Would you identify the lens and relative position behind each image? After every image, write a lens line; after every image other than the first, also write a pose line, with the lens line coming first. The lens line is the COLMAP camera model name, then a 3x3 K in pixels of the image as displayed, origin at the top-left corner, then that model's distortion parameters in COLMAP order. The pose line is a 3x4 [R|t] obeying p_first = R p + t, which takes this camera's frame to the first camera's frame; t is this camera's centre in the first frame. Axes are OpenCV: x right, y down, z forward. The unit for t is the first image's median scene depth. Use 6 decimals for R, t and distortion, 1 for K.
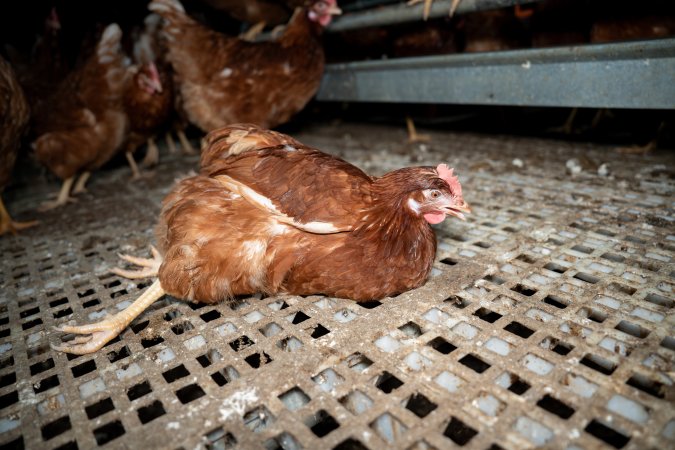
lens RADIAL K [[527.7, 0, 337.7], [0, 527.7, 236.3], [0, 0, 1]] dist [-0.068911, 0.002001]
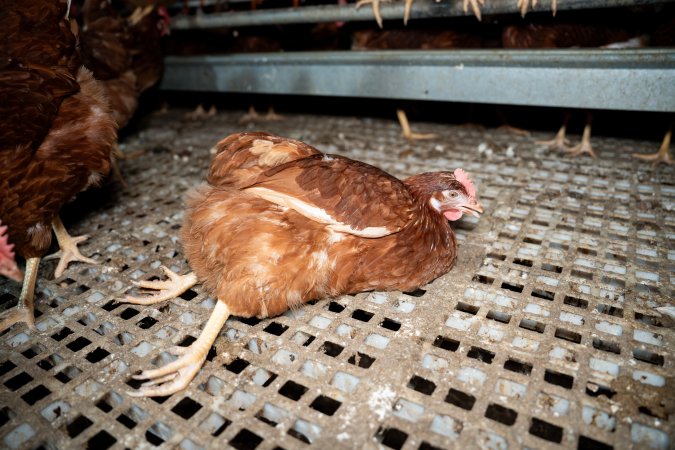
lens RADIAL K [[521.8, 0, 318.8], [0, 521.8, 249.0], [0, 0, 1]] dist [-0.131710, 0.107957]
pose [[0.918167, -0.131773, 0.373637, -0.516812], [0.094592, 0.988706, 0.116246, -0.110959], [-0.384736, -0.071390, 0.920262, 0.041823]]
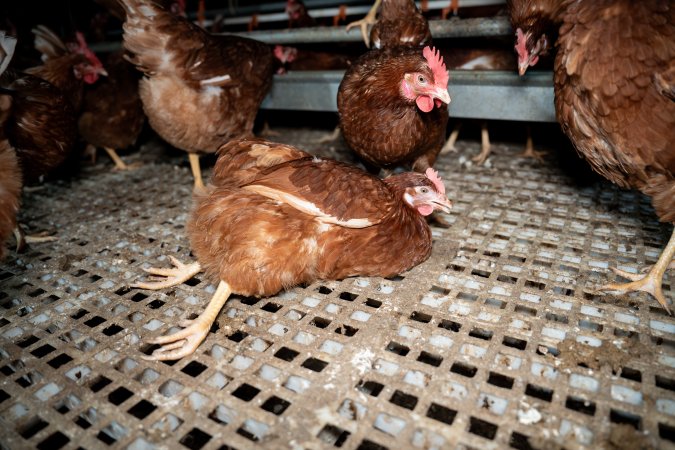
lens RADIAL K [[551.4, 0, 340.6], [0, 551.4, 259.6], [0, 0, 1]] dist [-0.146390, 0.126454]
pose [[0.899111, -0.116810, 0.421847, -0.596864], [0.091863, 0.992628, 0.079066, -0.035180], [-0.427973, -0.032337, 0.903213, -0.160105]]
